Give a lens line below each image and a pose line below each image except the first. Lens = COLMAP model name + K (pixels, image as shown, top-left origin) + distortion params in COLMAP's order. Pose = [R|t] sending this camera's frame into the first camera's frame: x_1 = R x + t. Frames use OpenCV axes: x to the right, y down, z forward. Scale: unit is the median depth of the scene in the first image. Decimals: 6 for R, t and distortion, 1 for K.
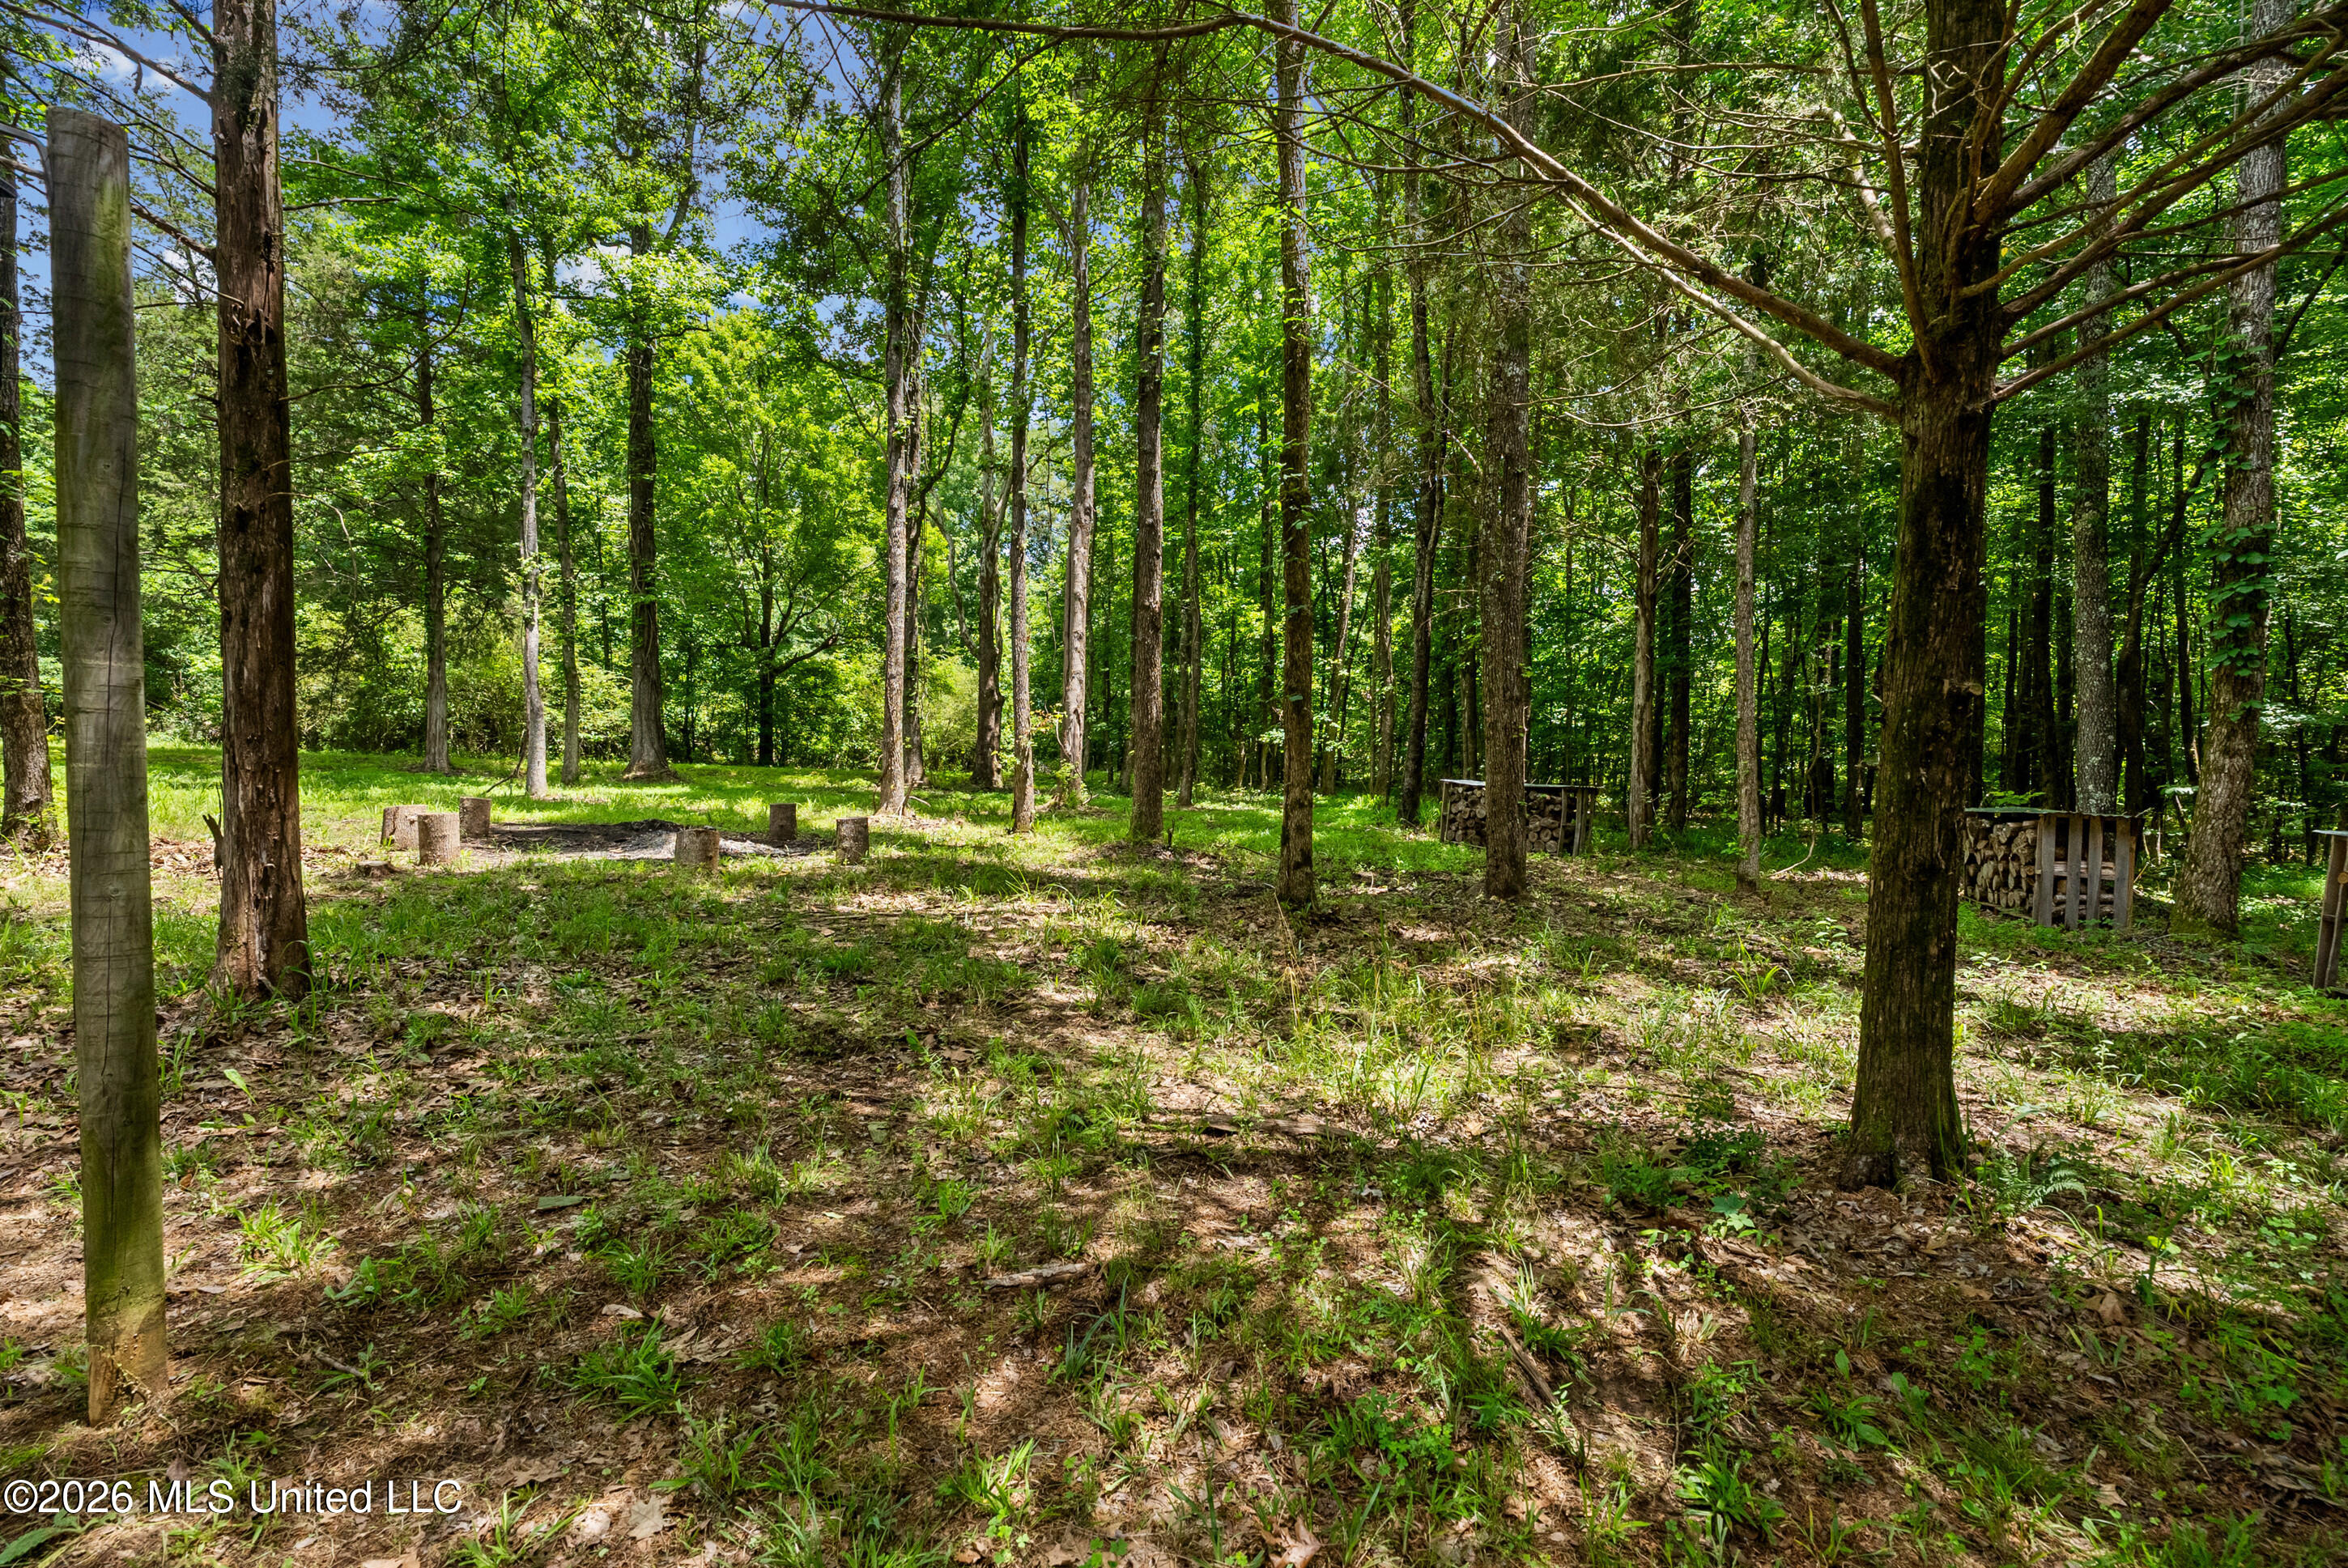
lens RADIAL K [[976.4, 0, 1185.7], [0, 976.4, 767.4], [0, 0, 1]] dist [-0.010524, 0.004424]
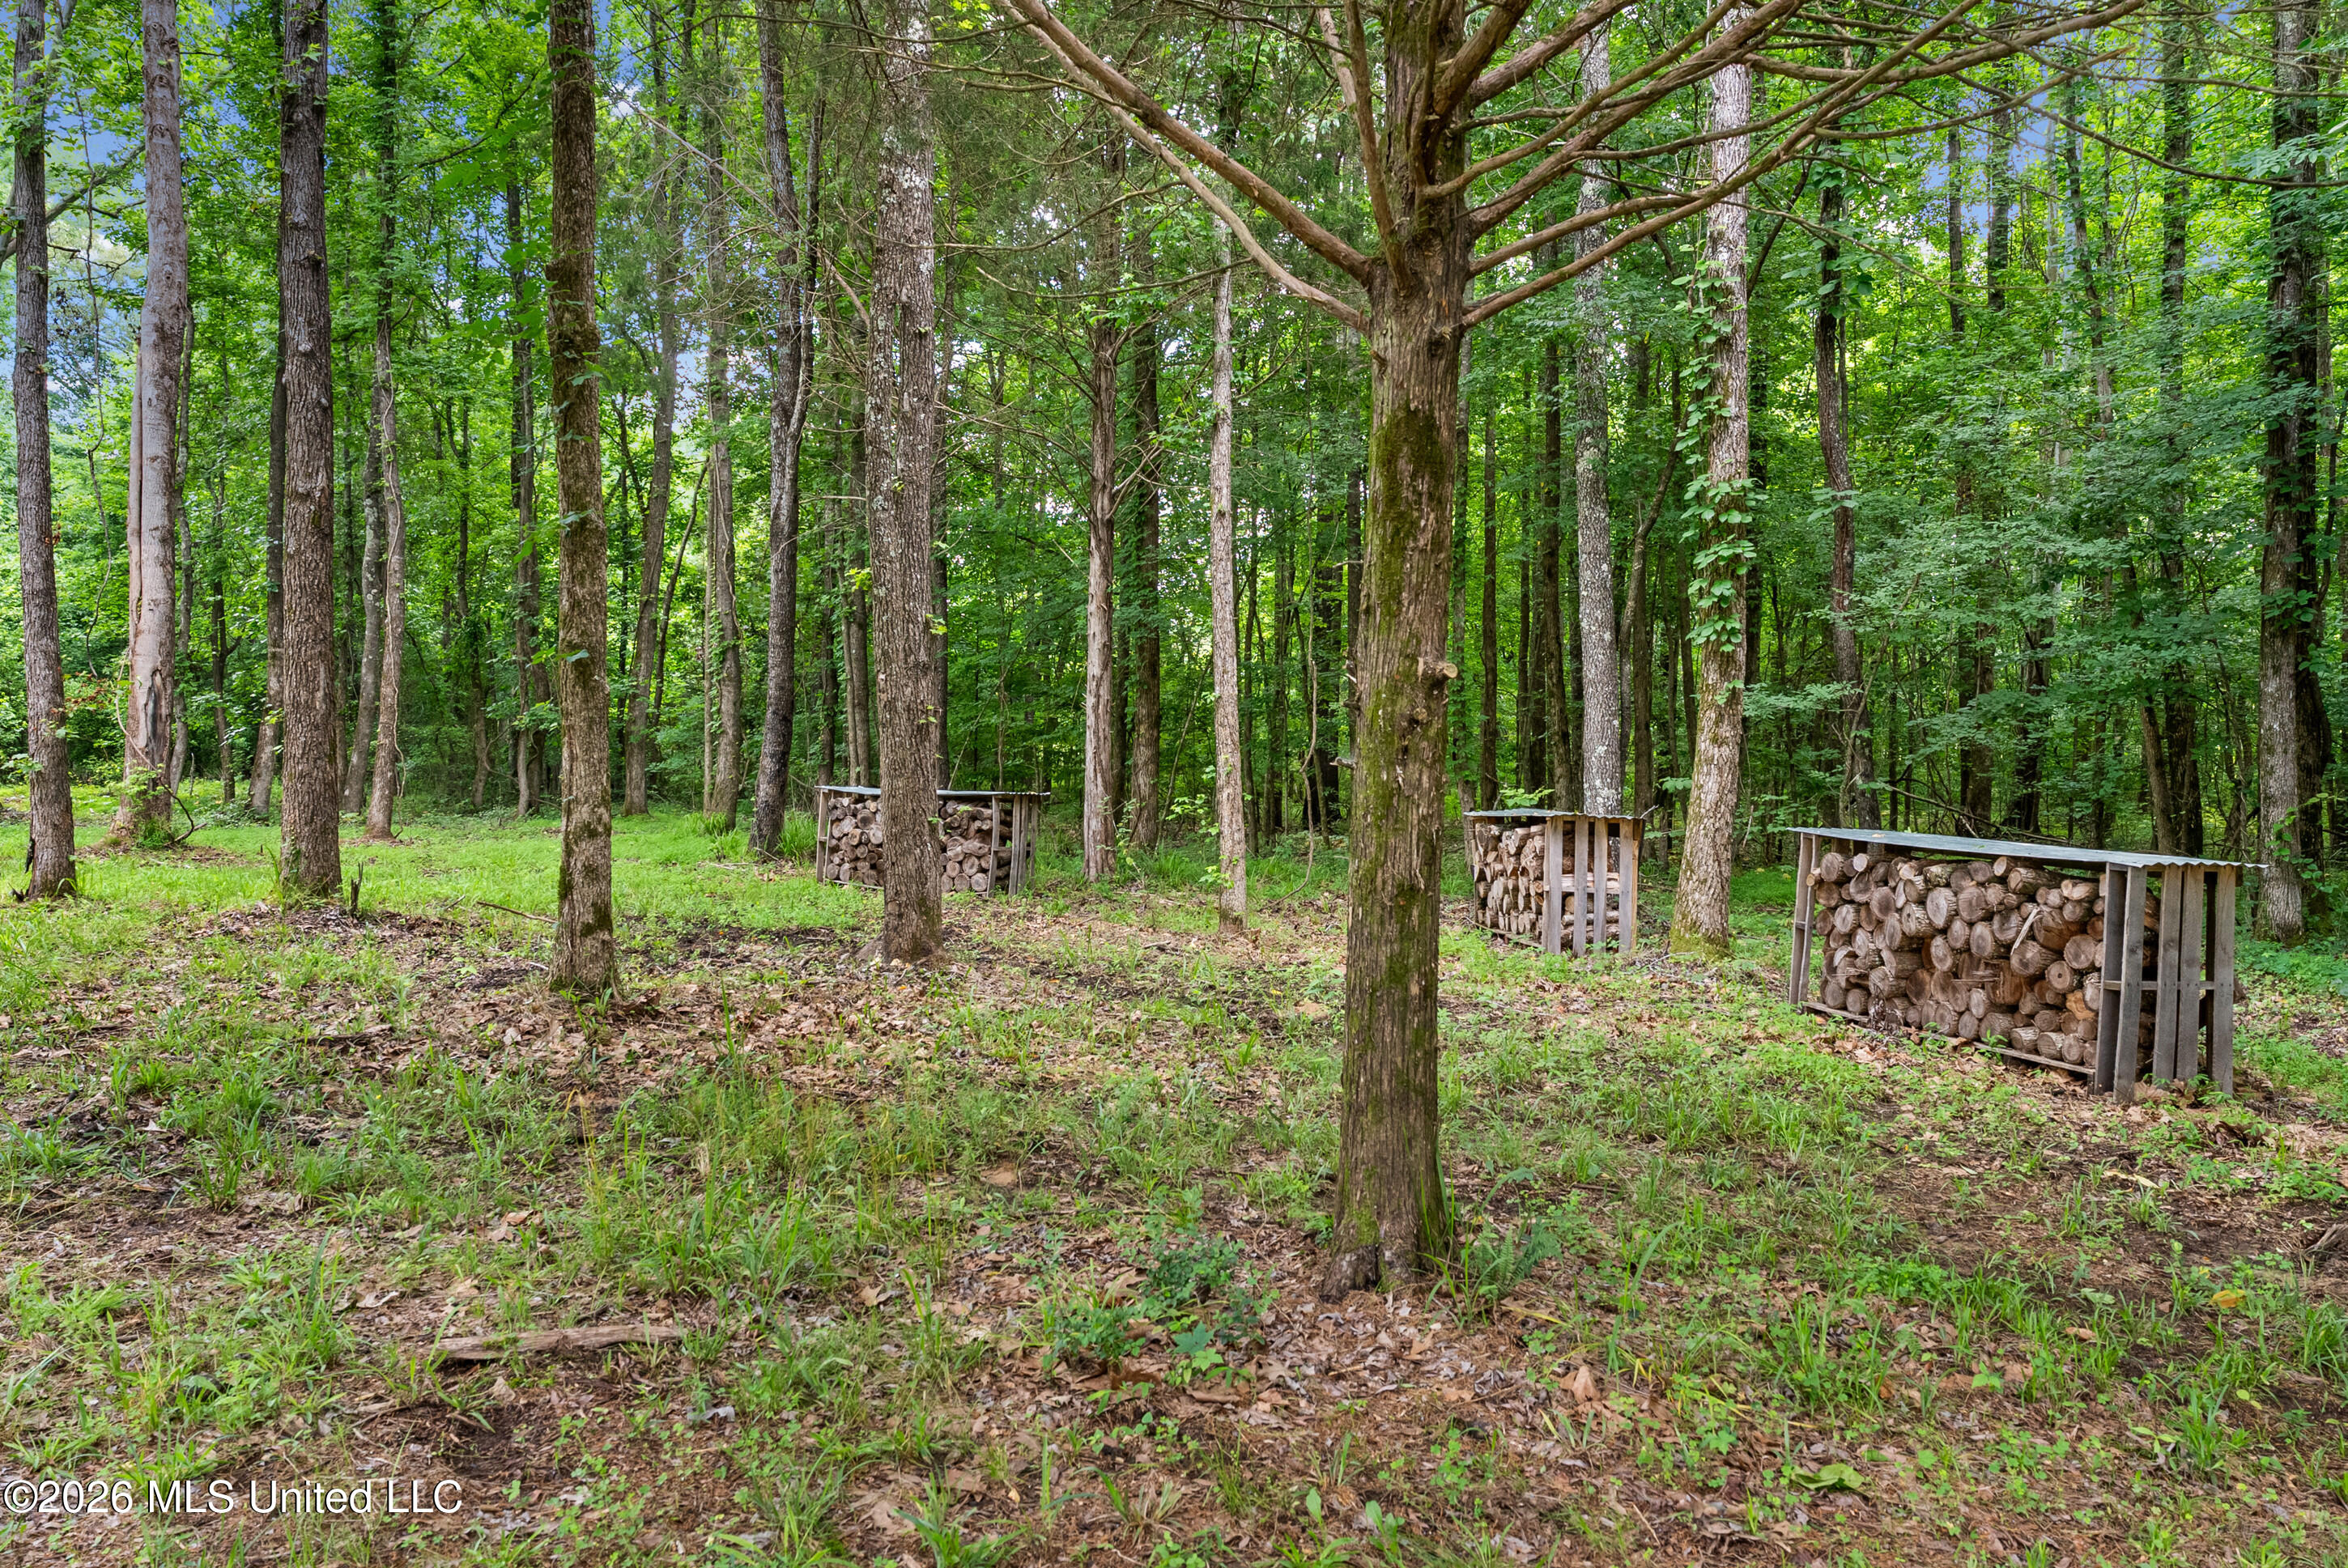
lens RADIAL K [[1696.0, 0, 1175.2], [0, 1696.0, 793.9], [0, 0, 1]] dist [-0.002968, -0.002250]
pose [[0.897209, -0.019485, 0.441176, -0.024830], [0.009935, 0.999664, 0.023949, -0.008108], [-0.441494, -0.017104, 0.897101, -0.134367]]
